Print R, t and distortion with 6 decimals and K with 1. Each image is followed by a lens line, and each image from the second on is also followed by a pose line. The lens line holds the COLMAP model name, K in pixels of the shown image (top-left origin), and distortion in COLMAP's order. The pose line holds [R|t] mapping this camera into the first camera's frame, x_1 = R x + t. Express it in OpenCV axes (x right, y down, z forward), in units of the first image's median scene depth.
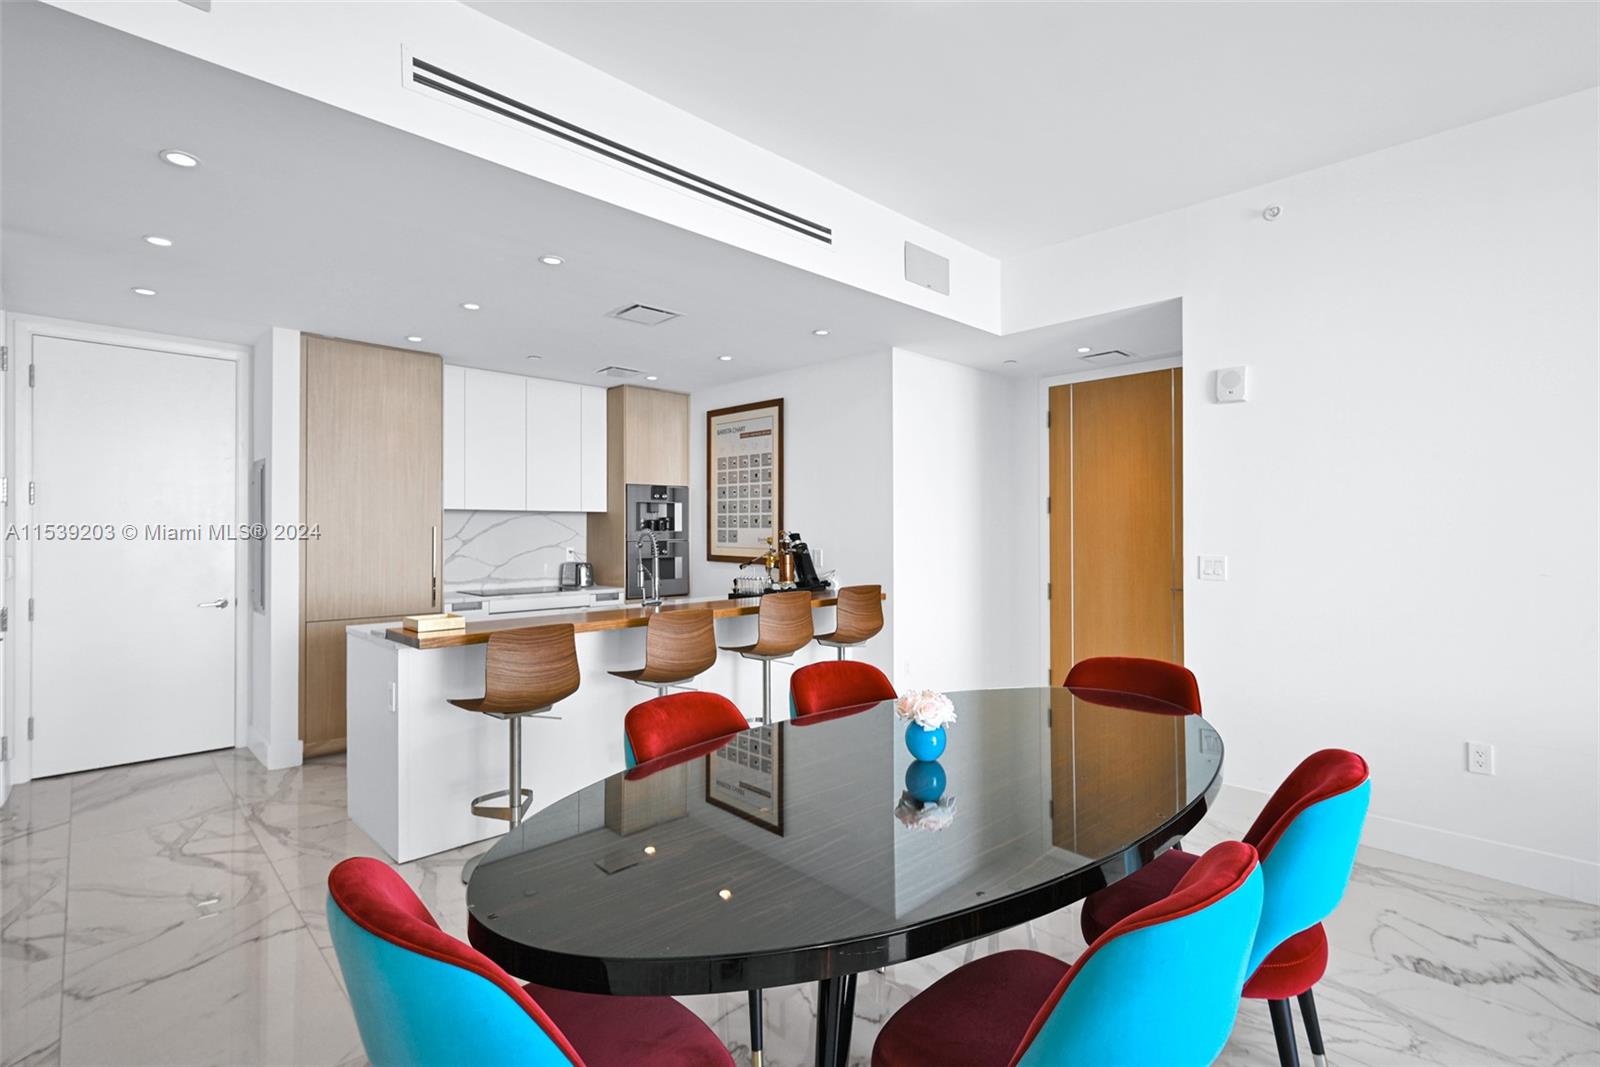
lens RADIAL K [[723.7, 0, 767.4], [0, 723.7, 529.1], [0, 0, 1]] dist [0.001669, 0.000430]
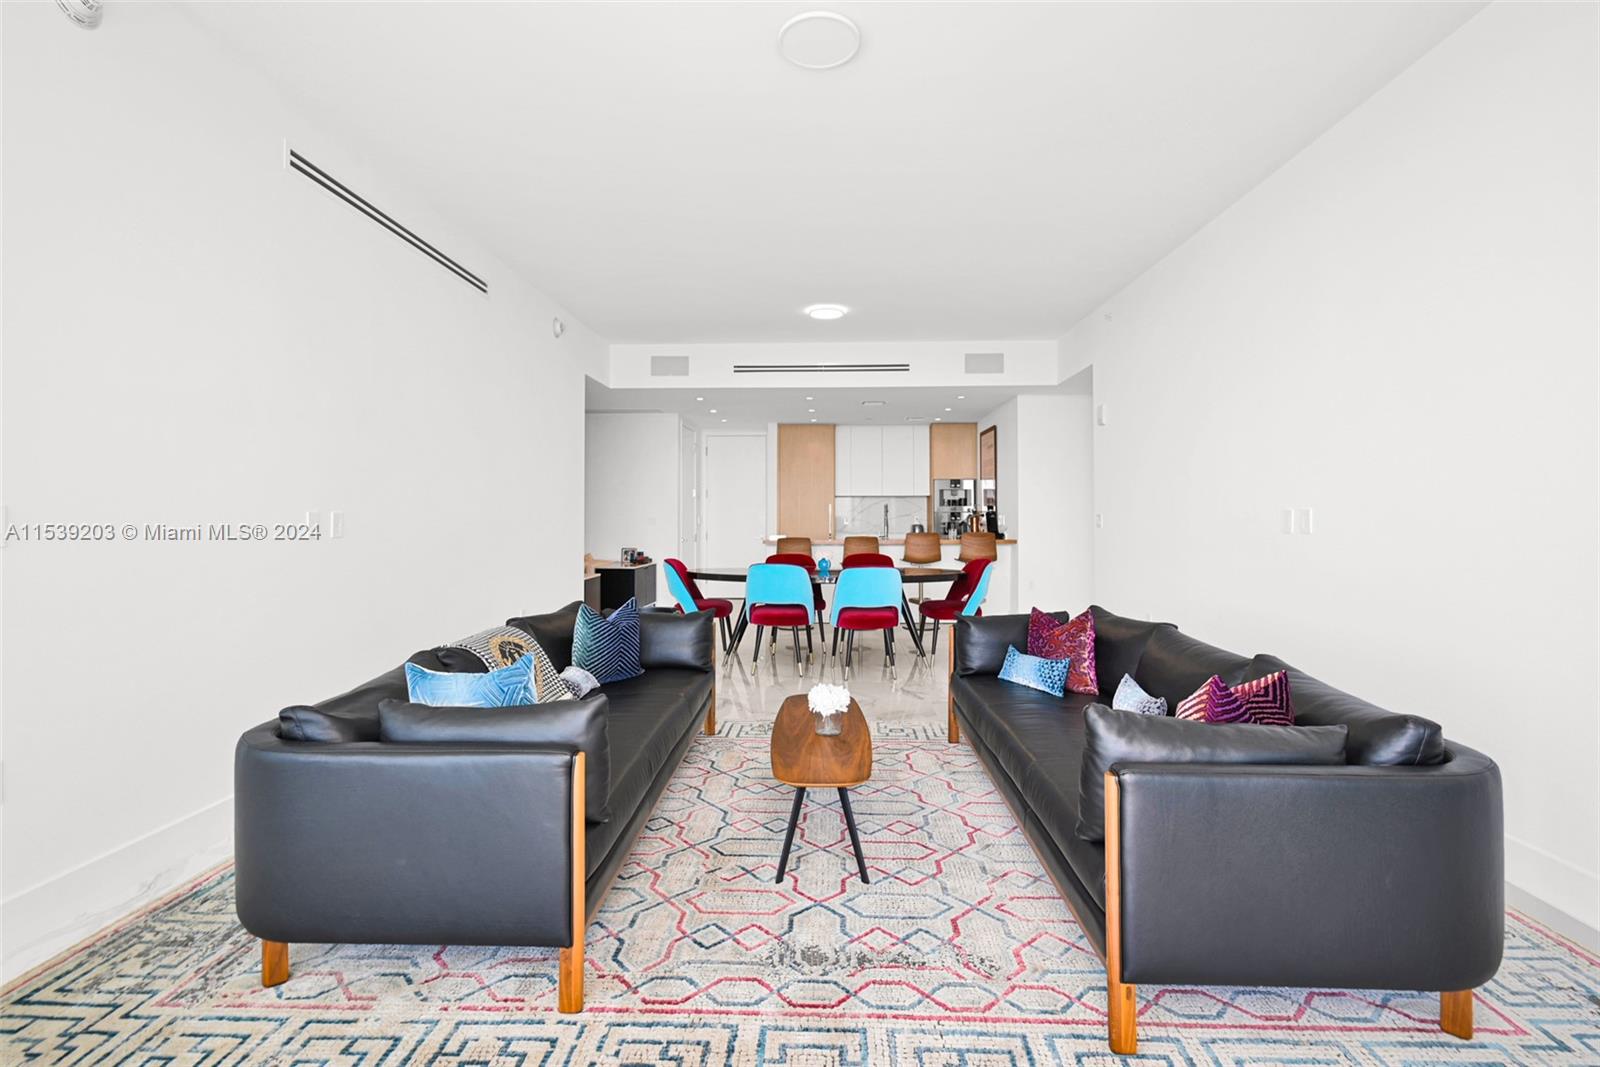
lens RADIAL K [[654.0, 0, 797.1], [0, 654.0, 511.6], [0, 0, 1]] dist [0.000471, 0.000063]
pose [[0.703052, -0.006501, -0.711109, 0.746802], [0.004186, 0.999979, -0.005003, 0.023728], [0.711126, 0.000541, 0.703064, -0.377498]]
